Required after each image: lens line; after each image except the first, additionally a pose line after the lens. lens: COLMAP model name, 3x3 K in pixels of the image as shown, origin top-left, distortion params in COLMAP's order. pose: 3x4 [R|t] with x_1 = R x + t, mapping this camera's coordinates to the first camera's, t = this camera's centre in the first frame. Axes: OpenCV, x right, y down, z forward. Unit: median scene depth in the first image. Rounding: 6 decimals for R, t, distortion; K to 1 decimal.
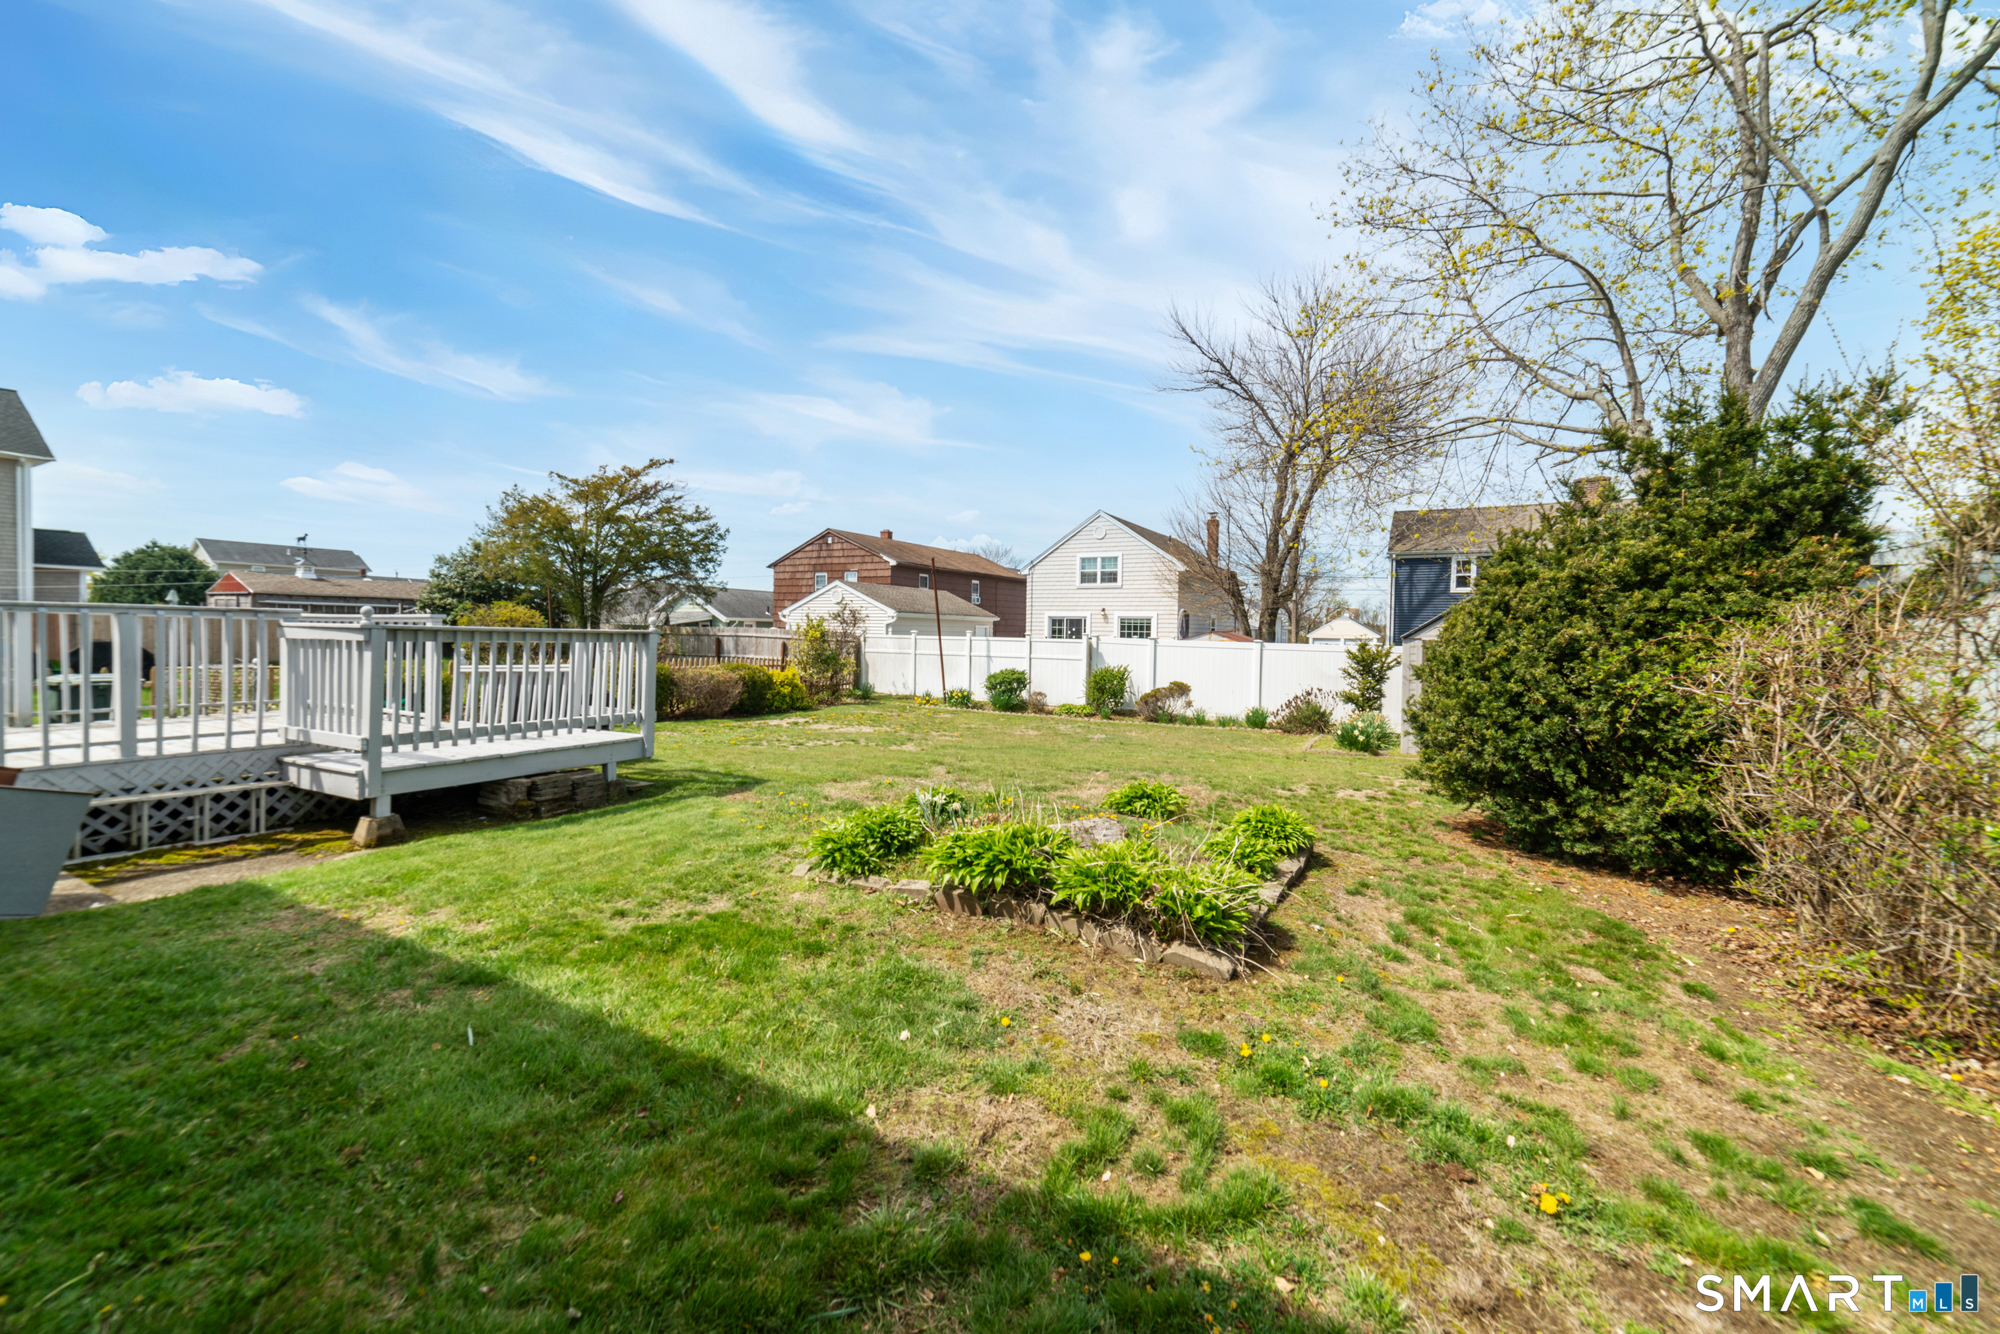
lens RADIAL K [[795.5, 0, 997.4], [0, 795.5, 664.2], [0, 0, 1]] dist [0.000318, 0.000044]
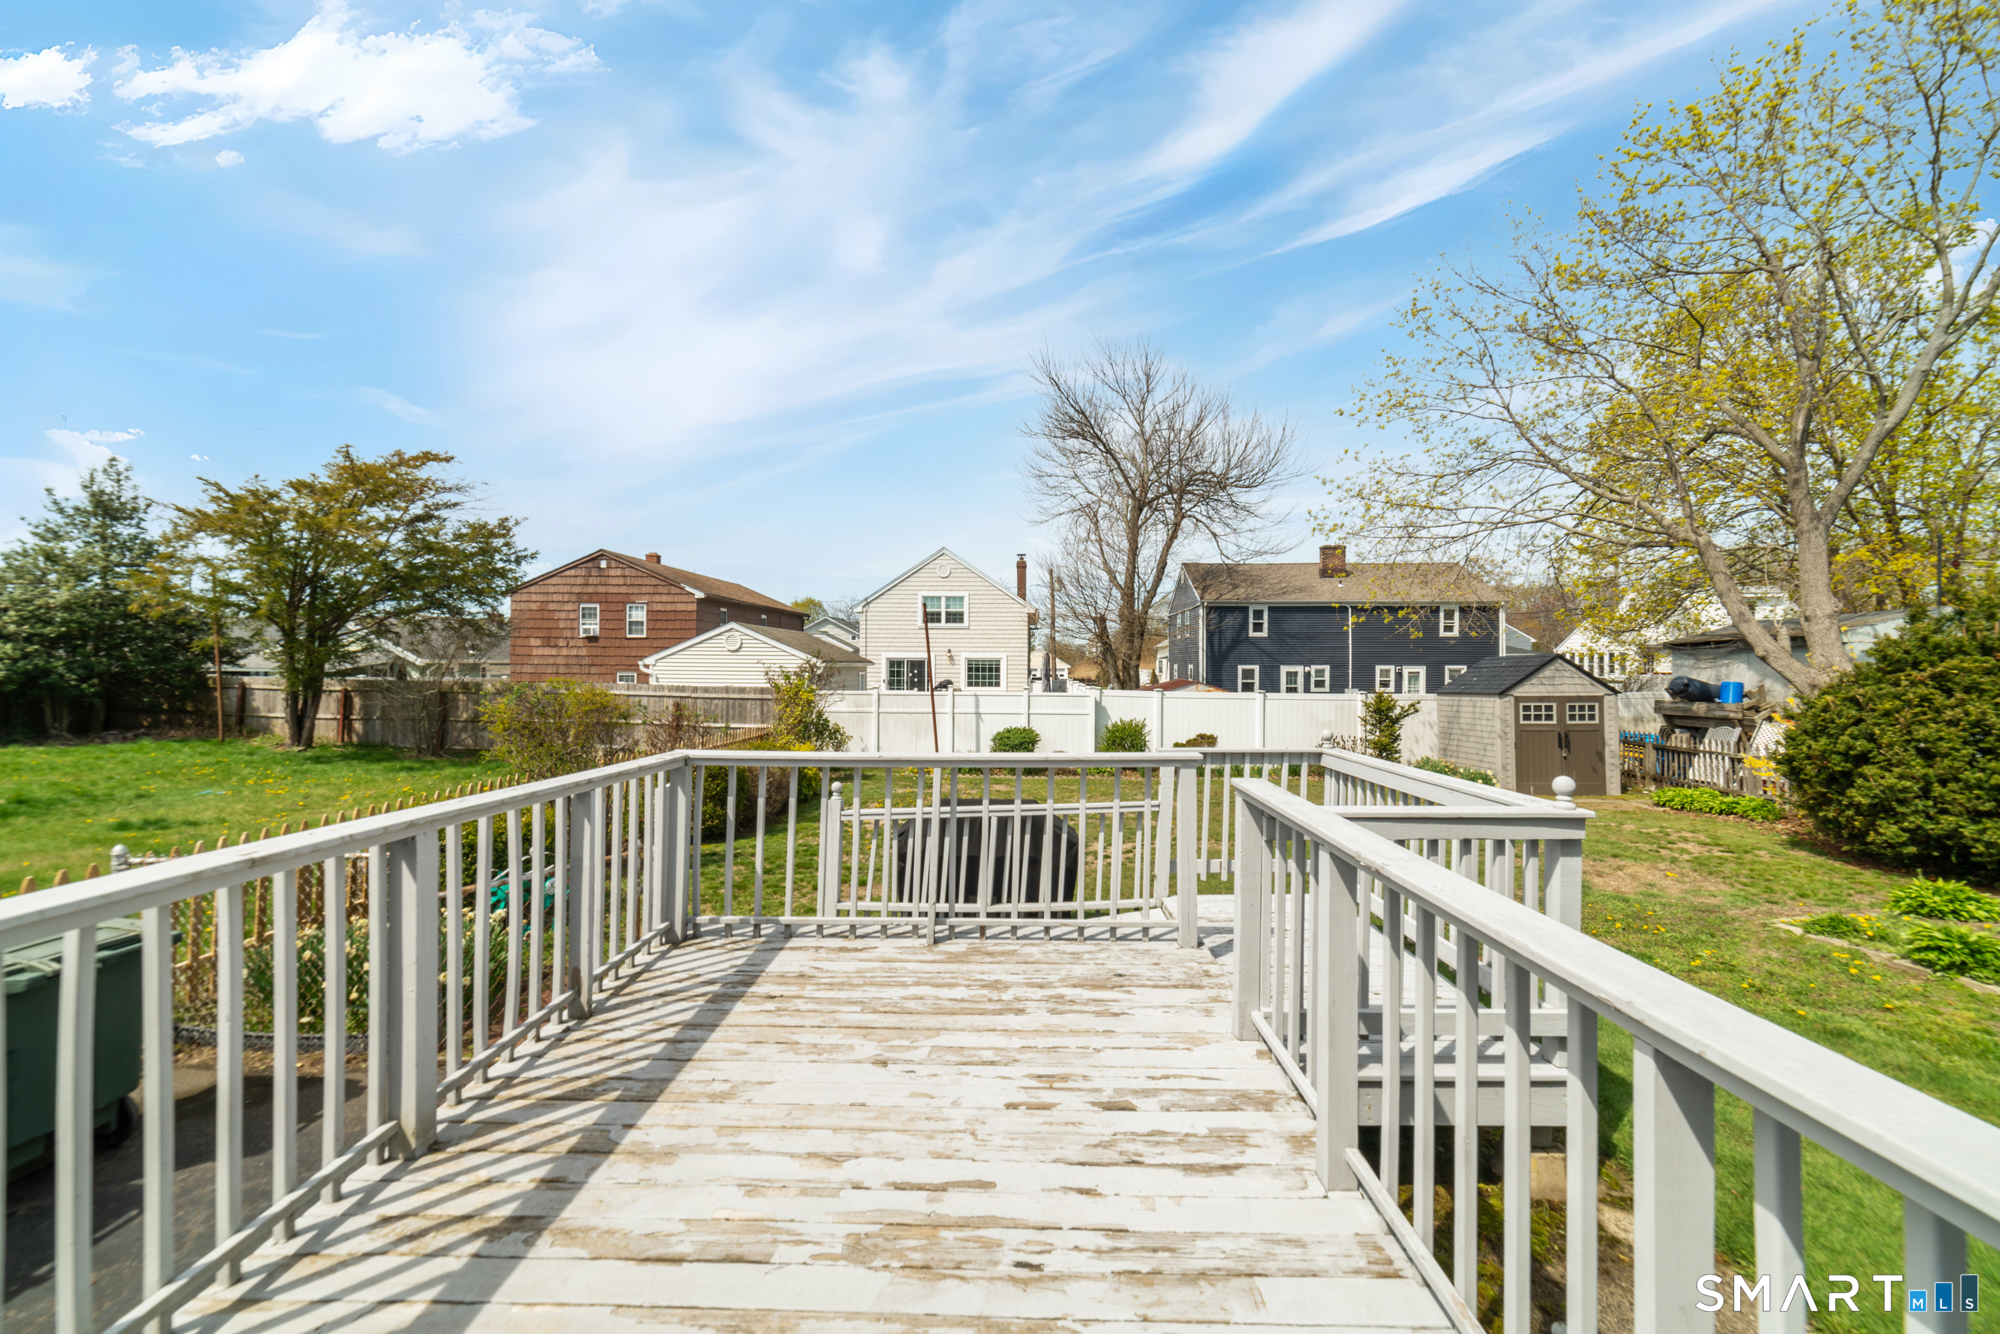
lens RADIAL K [[795.5, 0, 998.2], [0, 795.5, 672.1], [0, 0, 1]] dist [0.000318, 0.000044]
pose [[0.881455, -0.018177, 0.471917, -0.274062], [0.028514, 0.999484, -0.014761, -0.028229], [-0.471406, 0.026467, 0.881519, 0.132349]]
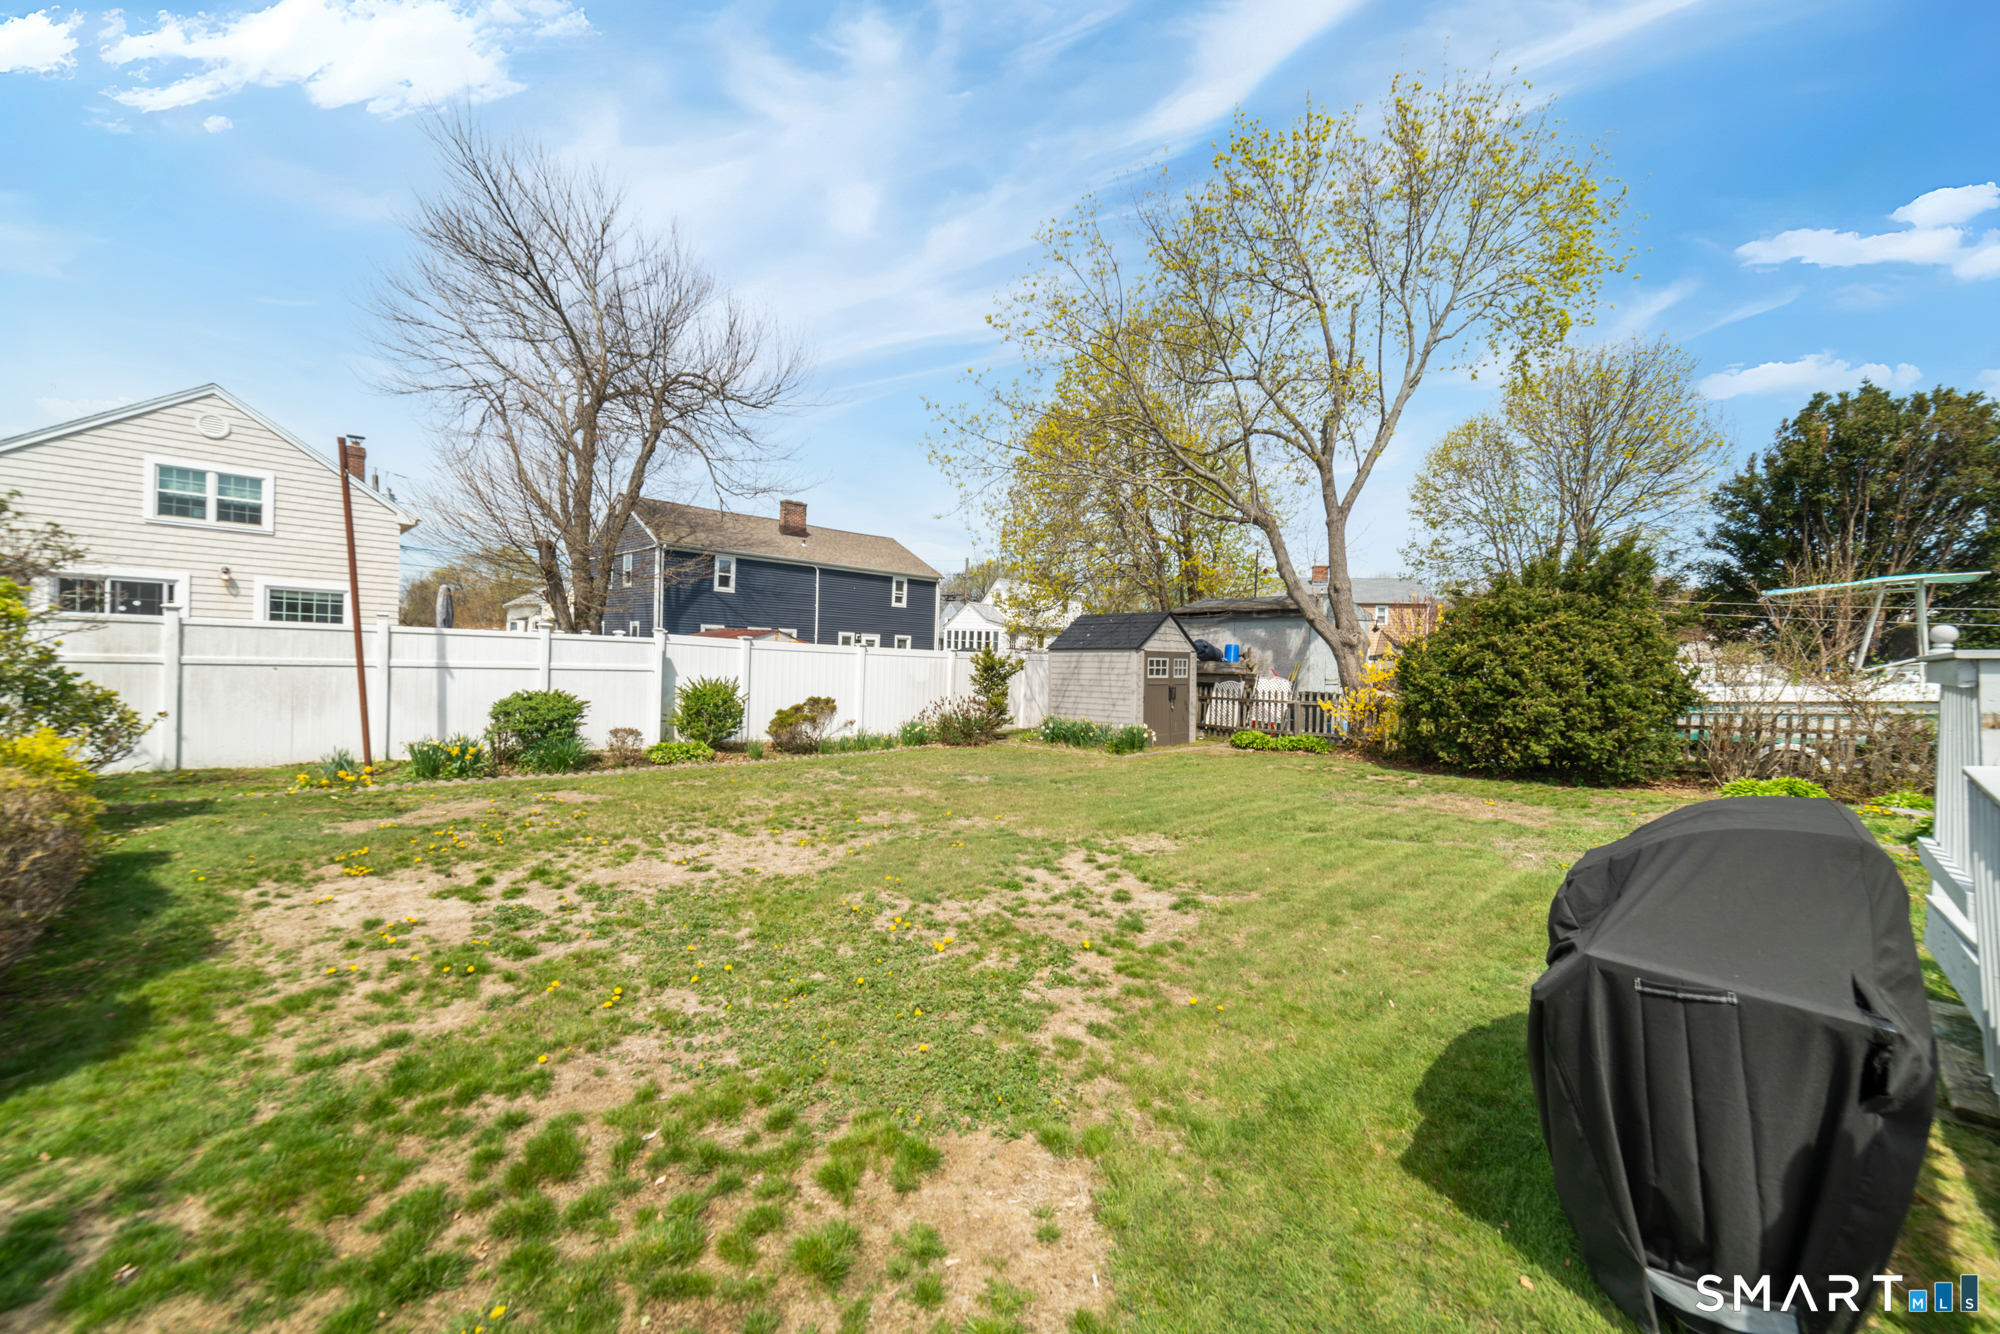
lens RADIAL K [[795.5, 0, 1010.2], [0, 795.5, 678.7], [0, 0, 1]] dist [0.000318, 0.000044]
pose [[0.244539, -0.033586, 0.969058, -0.268445], [0.004299, 0.999428, 0.033554, -0.012069], [-0.969630, -0.004039, 0.244544, 0.362150]]
